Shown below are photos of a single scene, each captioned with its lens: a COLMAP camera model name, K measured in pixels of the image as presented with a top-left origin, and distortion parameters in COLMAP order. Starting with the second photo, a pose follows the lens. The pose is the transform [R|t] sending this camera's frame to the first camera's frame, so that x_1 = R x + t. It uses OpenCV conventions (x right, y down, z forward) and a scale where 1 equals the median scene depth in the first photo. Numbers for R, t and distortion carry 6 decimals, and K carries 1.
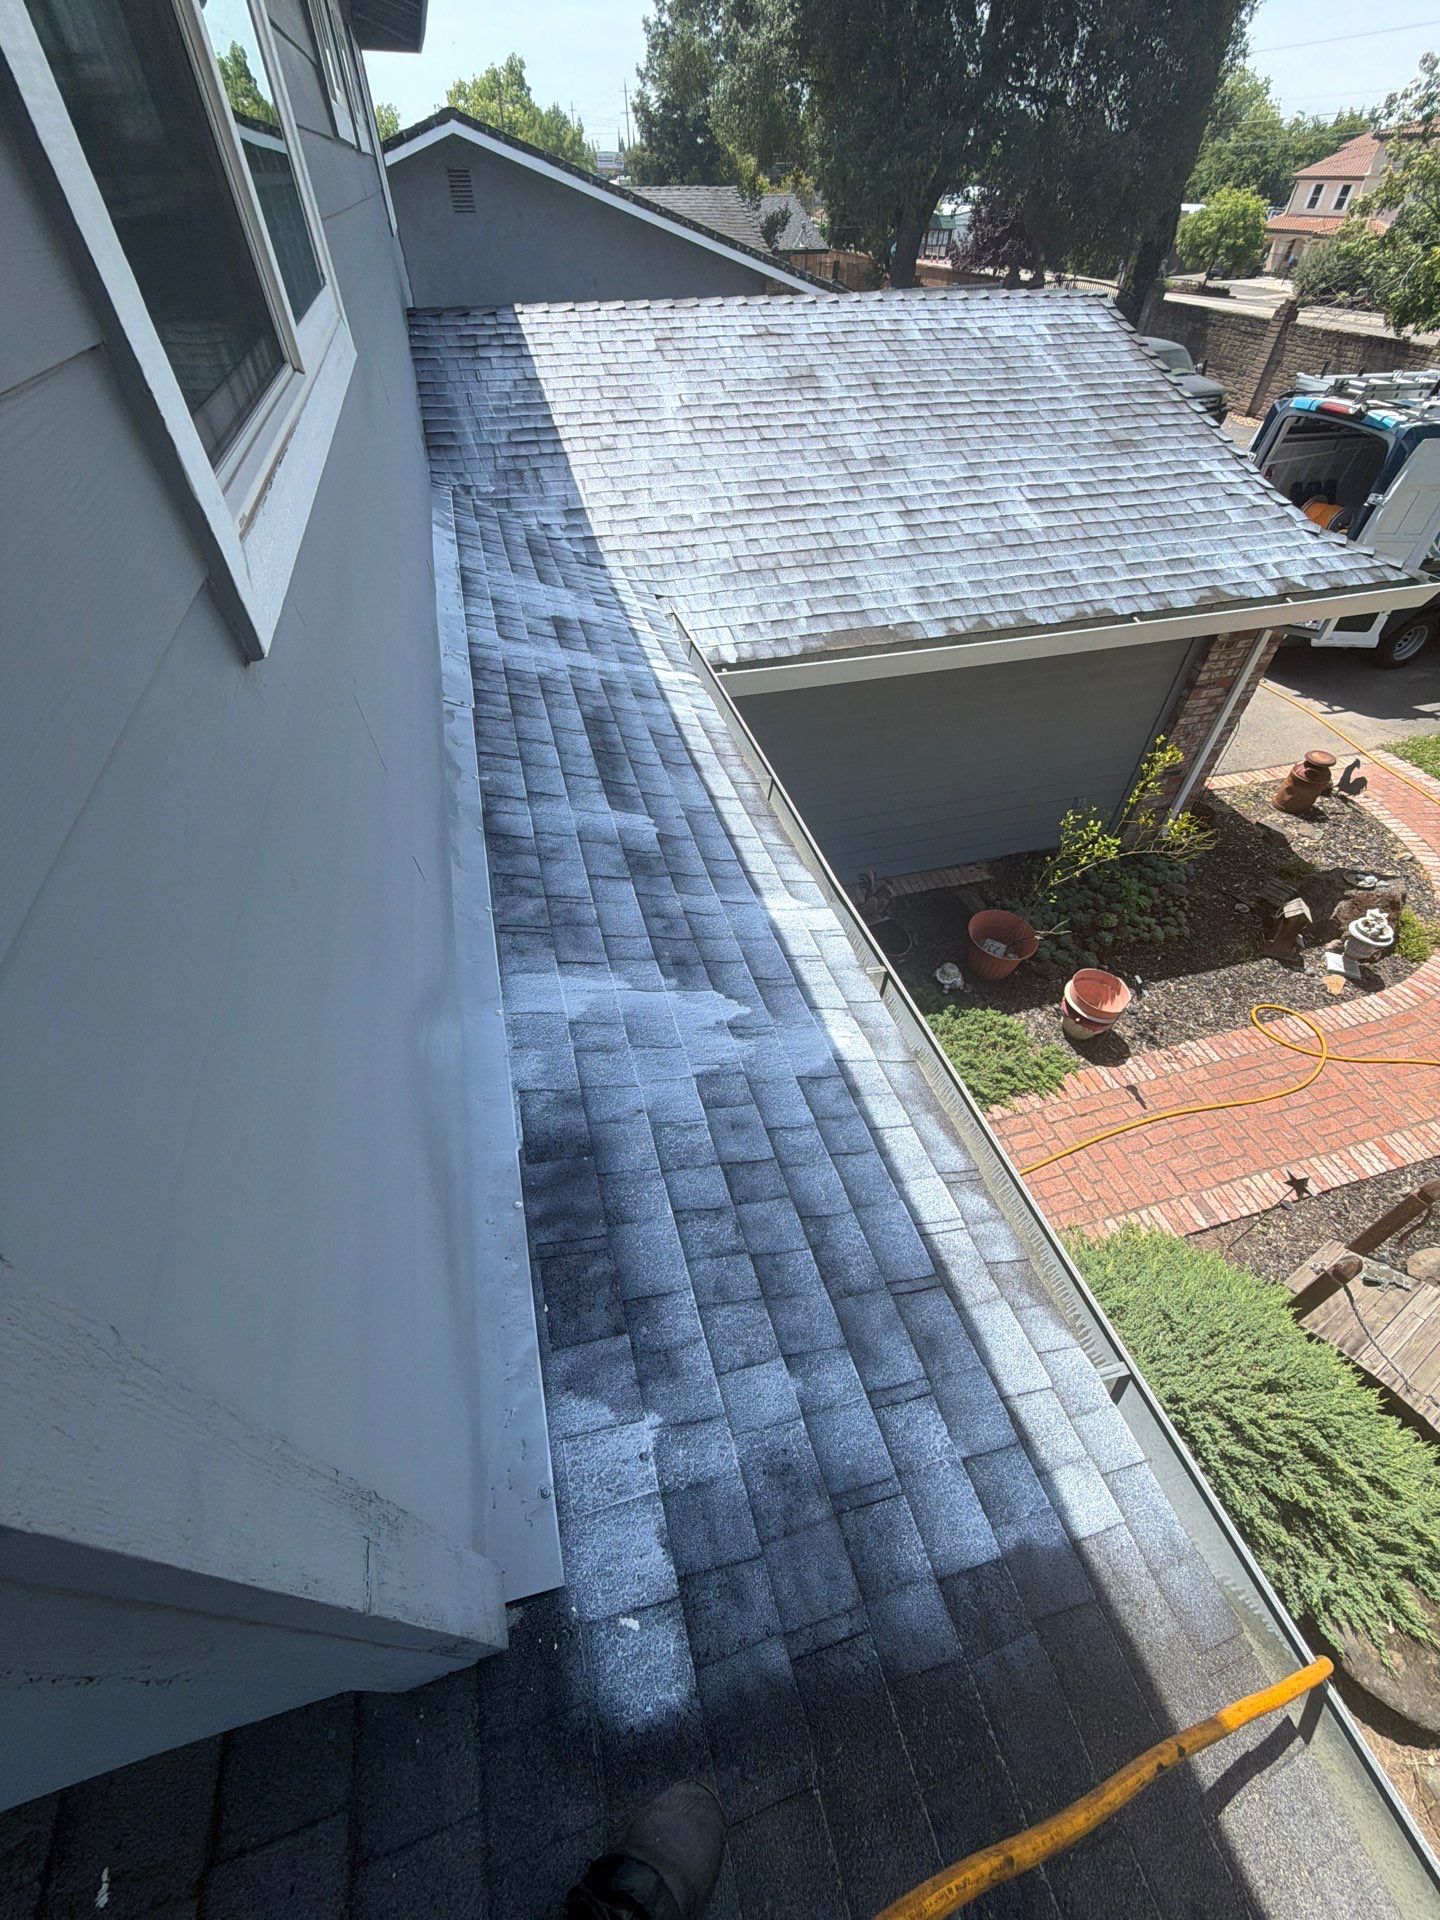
lens RADIAL K [[759.5, 0, 713.6], [0, 759.5, 957.2], [0, 0, 1]] dist [0.000587, -0.000193]
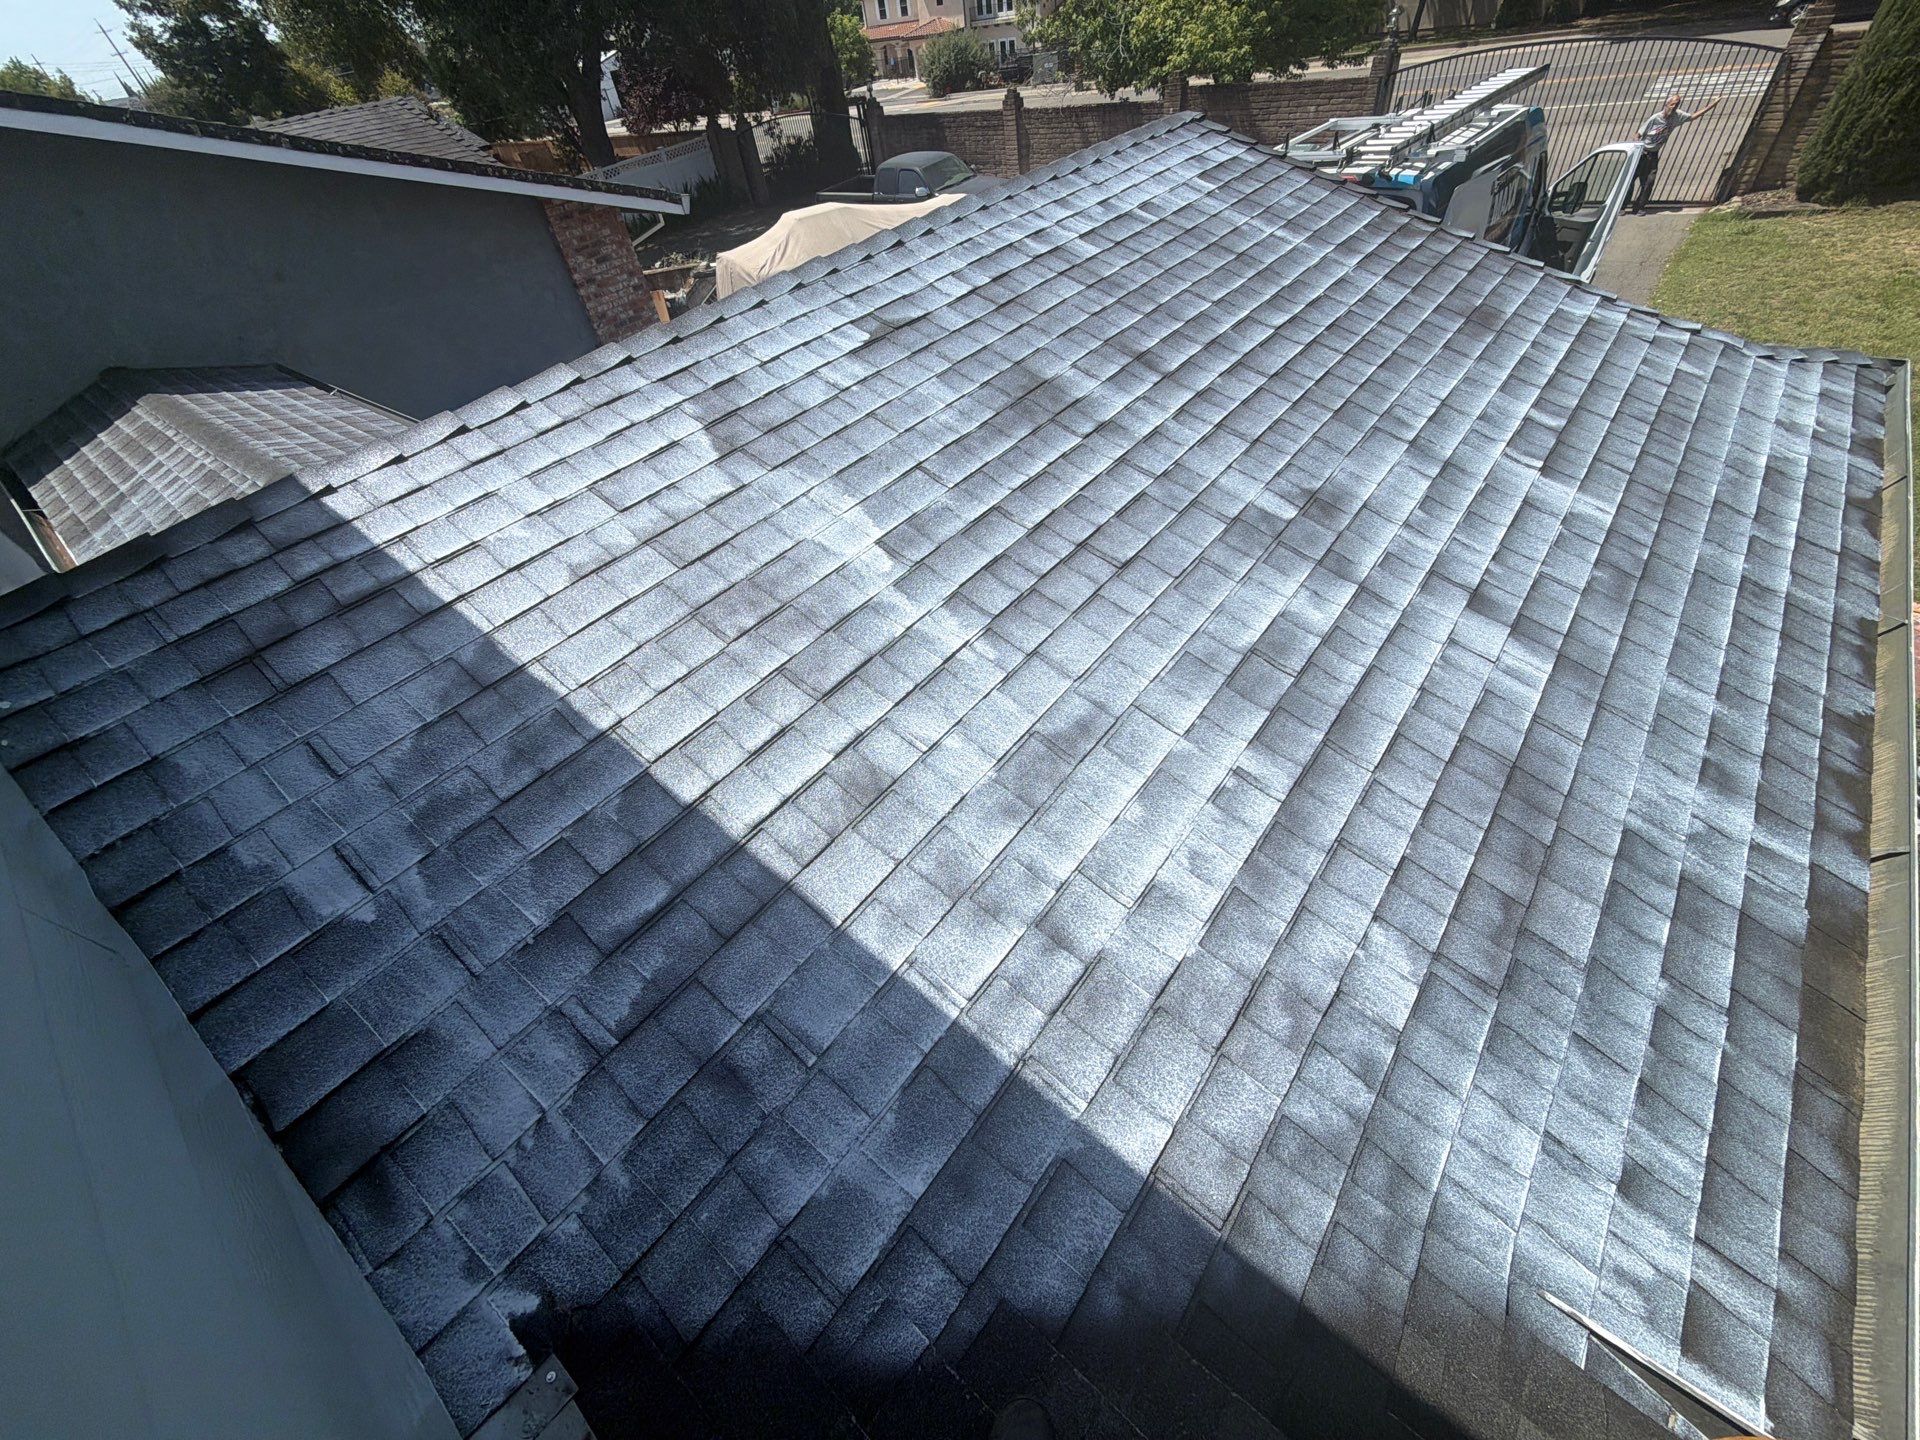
lens RADIAL K [[759.5, 0, 961.8], [0, 759.5, 724.6], [0, 0, 1]] dist [0.000587, -0.000193]
pose [[0.807790, -0.480469, 0.341505, -0.063042], [0.500709, 0.865001, 0.032616, -0.207234], [-0.311073, 0.144647, 0.939314, 0.197106]]
